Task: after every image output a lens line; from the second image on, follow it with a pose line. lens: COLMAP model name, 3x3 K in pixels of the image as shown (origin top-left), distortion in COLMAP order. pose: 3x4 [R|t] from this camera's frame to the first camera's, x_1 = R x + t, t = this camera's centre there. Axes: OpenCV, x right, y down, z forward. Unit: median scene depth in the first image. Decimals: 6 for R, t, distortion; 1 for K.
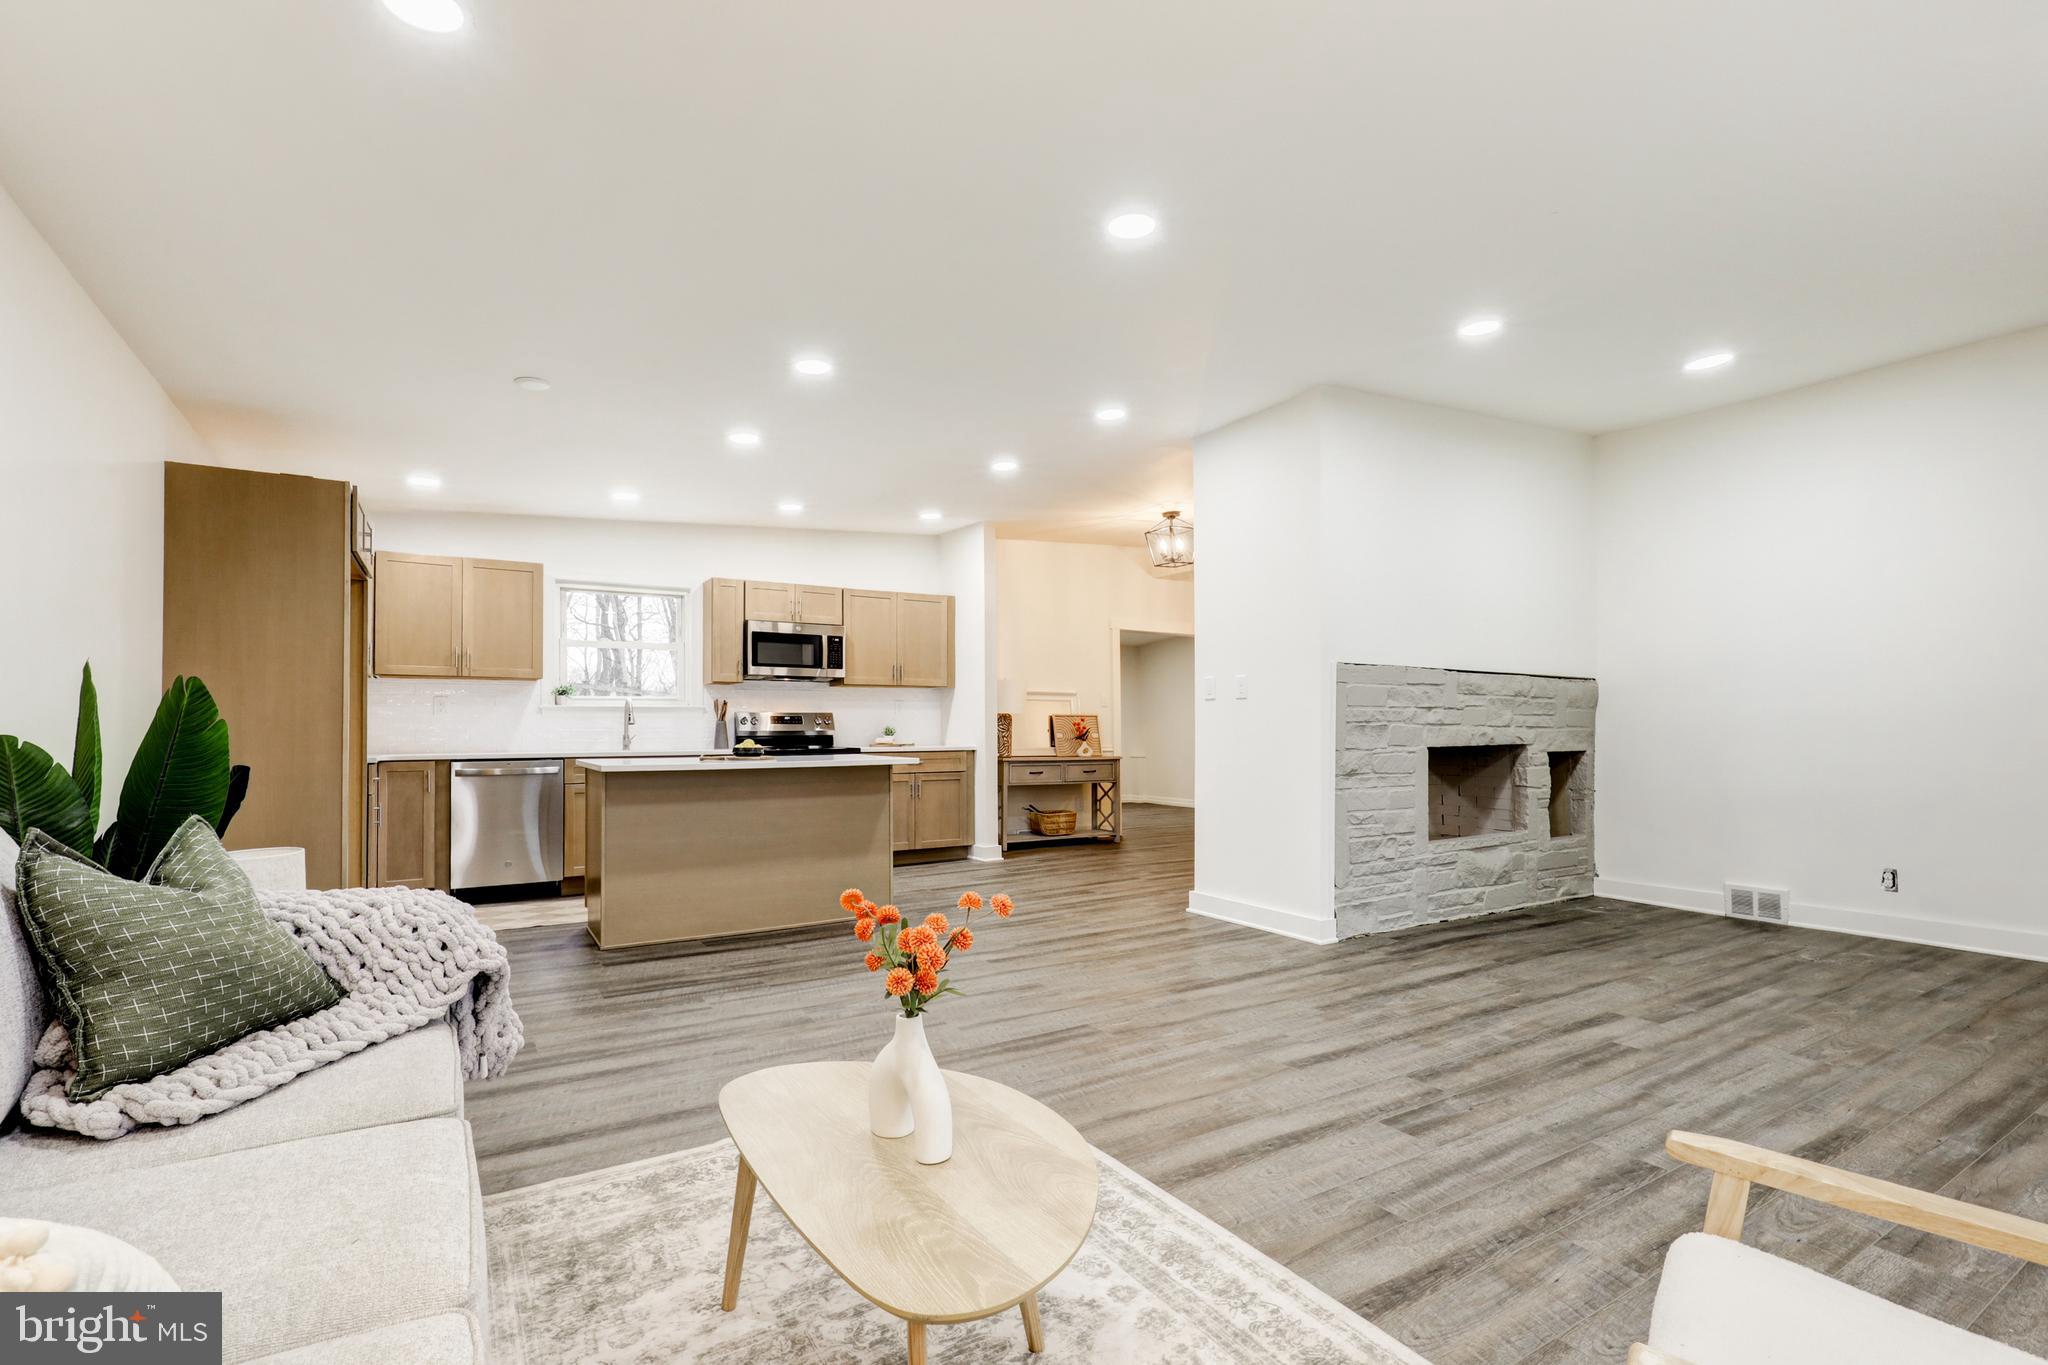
lens RADIAL K [[932.2, 0, 1025.7], [0, 932.2, 718.2], [0, 0, 1]] dist [-0.000974, -0.000283]
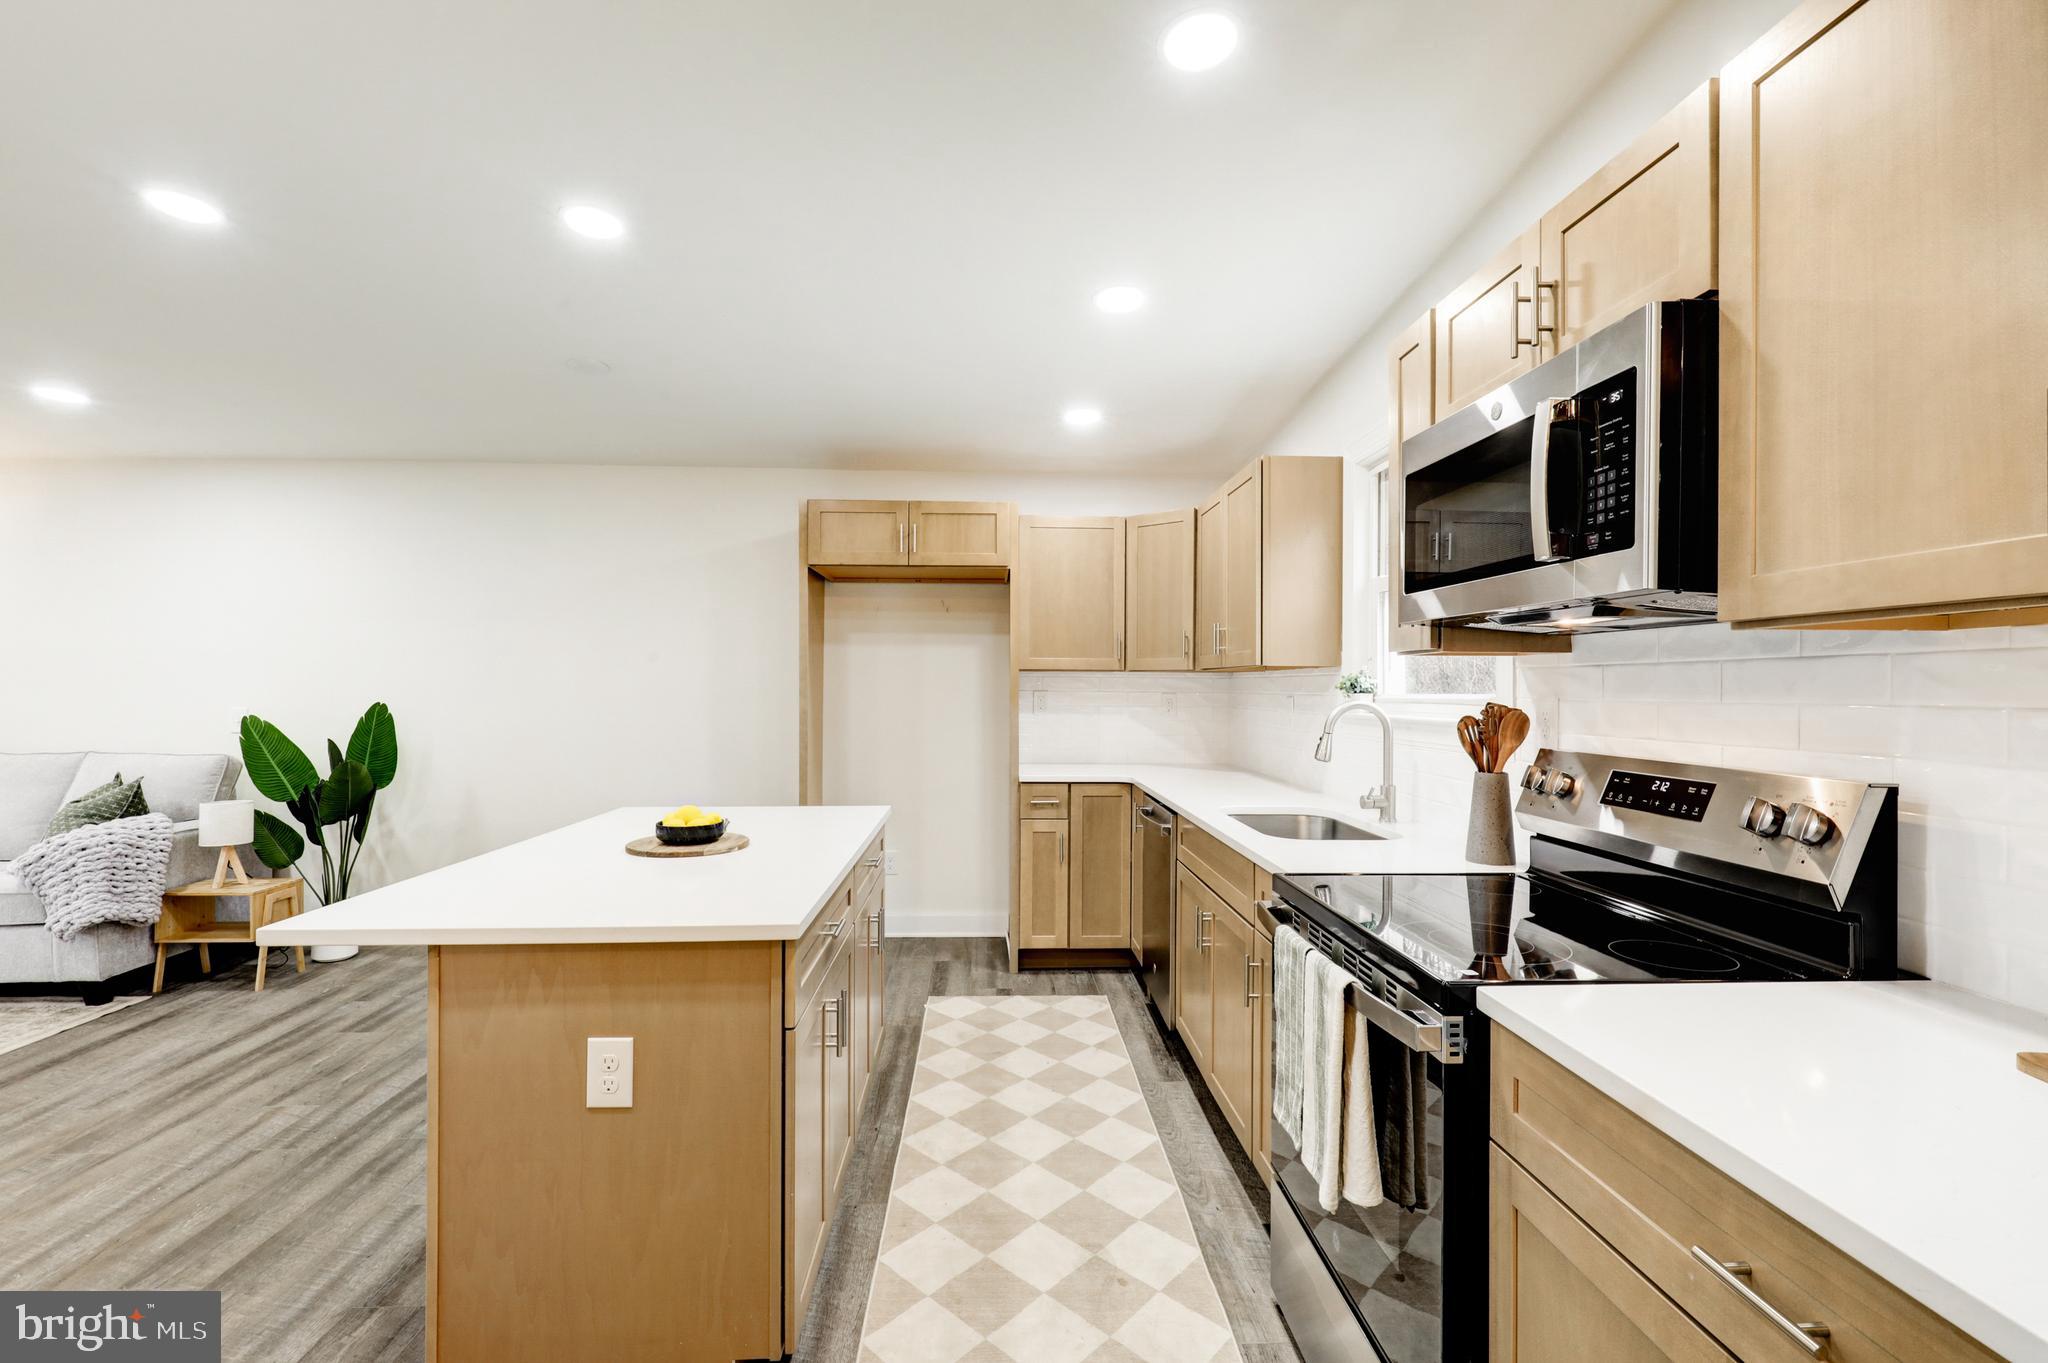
lens RADIAL K [[920.4, 0, 1028.9], [0, 920.4, 687.9], [0, 0, 1]] dist [0.000519, 0.000250]
pose [[-0.489607, 0.002311, -0.871940, 0.021738], [0.005337, 0.999986, -0.000346, -0.029894], [0.871927, -0.004823, -0.489612, 1.155107]]
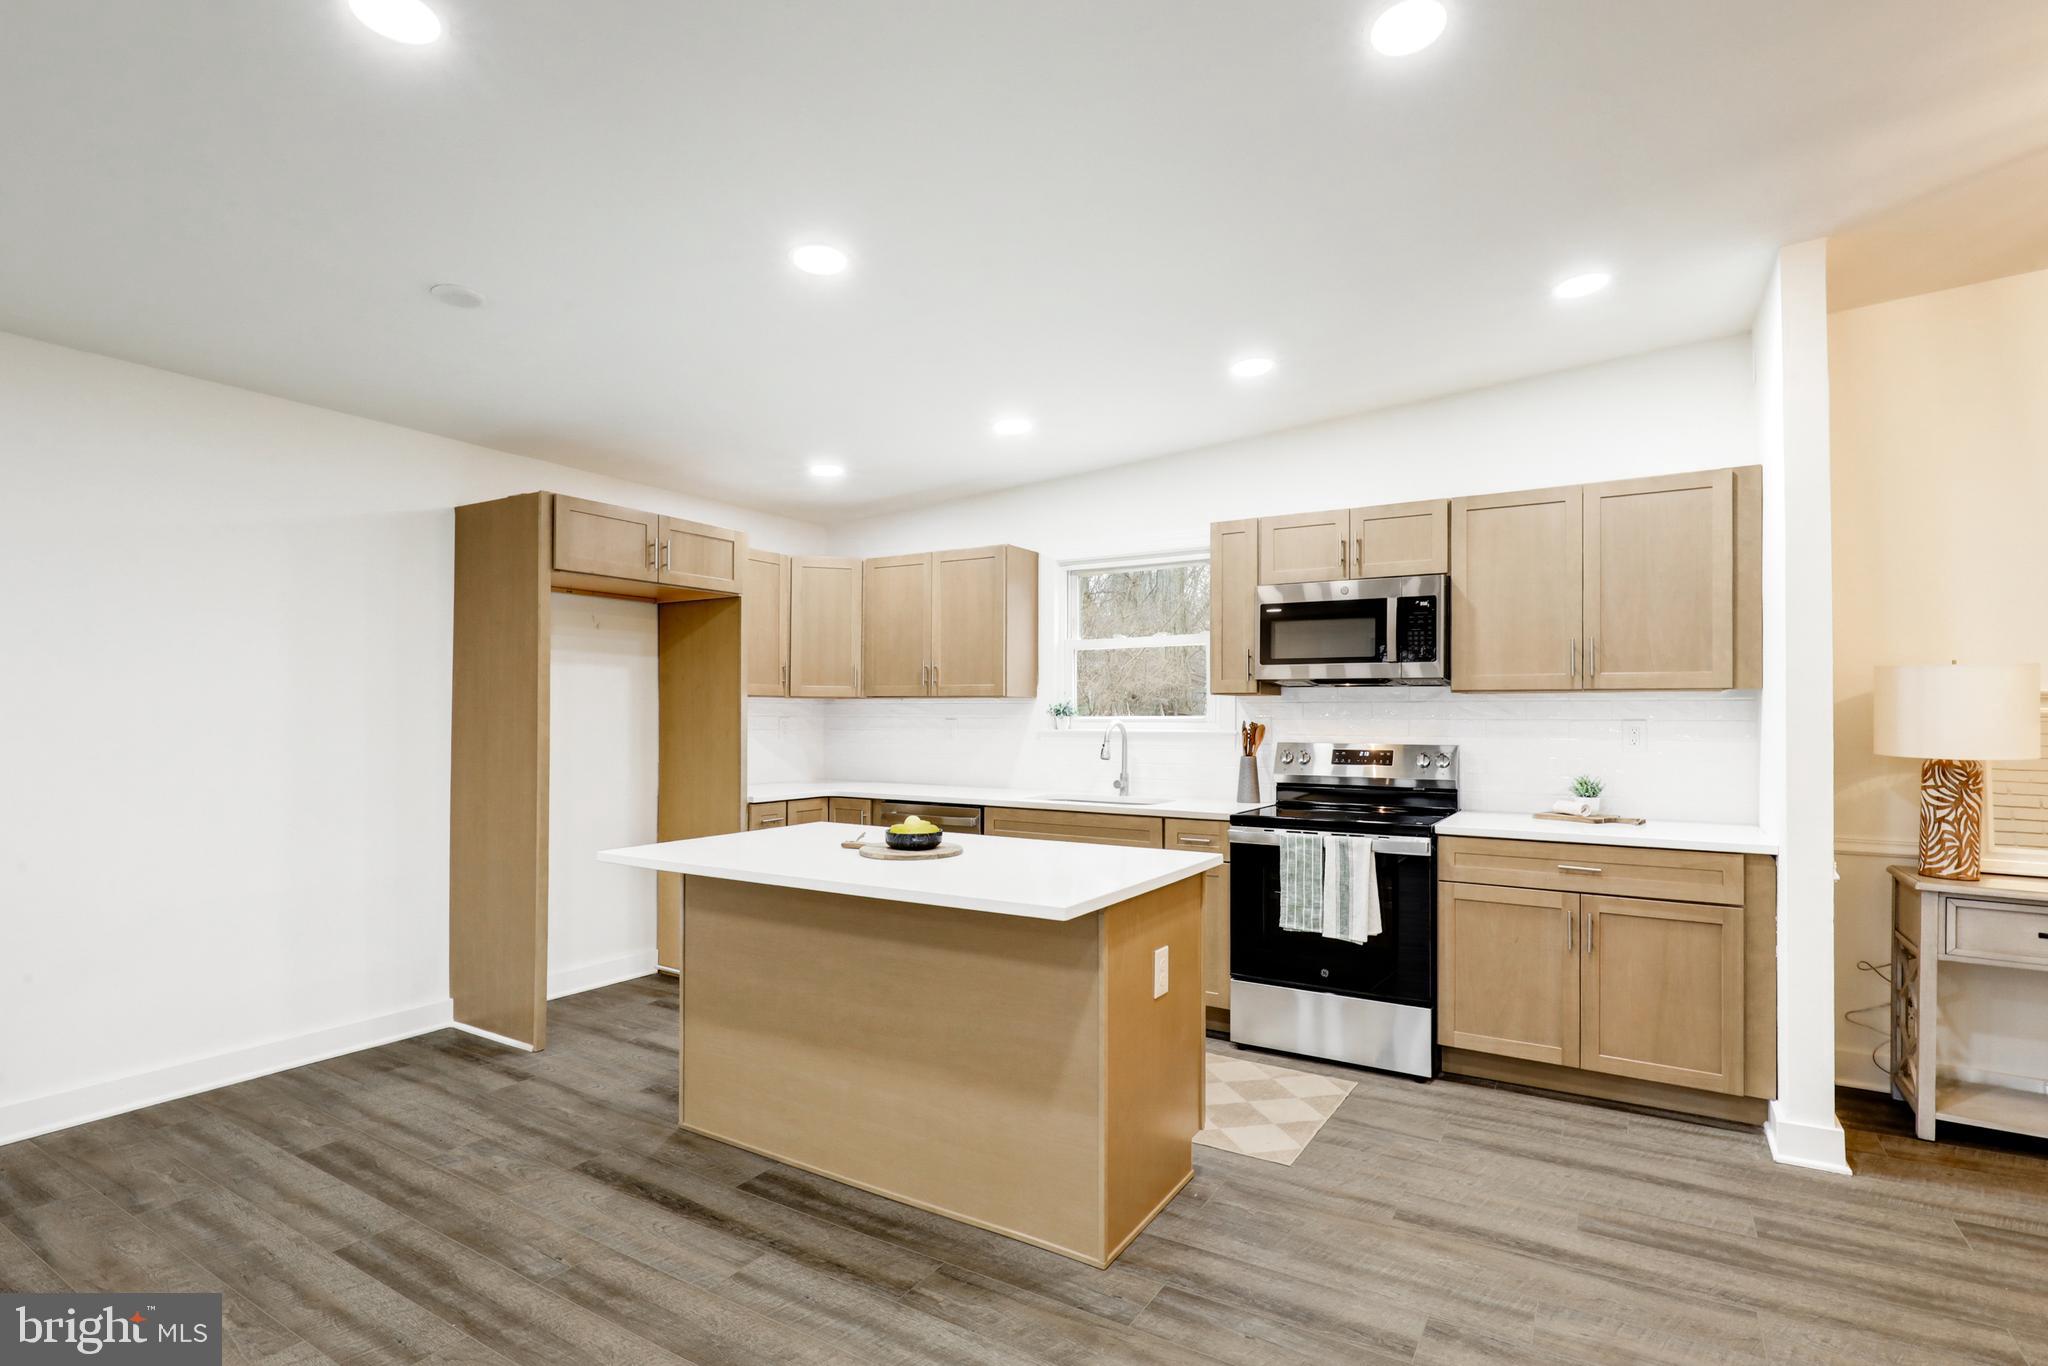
lens RADIAL K [[969.1, 0, 1064.5], [0, 969.1, 704.6], [0, 0, 1]] dist [-0.000198, 0.000391]
pose [[0.461279, -0.003564, -0.887248, 0.202381], [0.002934, 0.999993, -0.002491, -0.033569], [0.887250, -0.001454, 0.461286, 0.684604]]
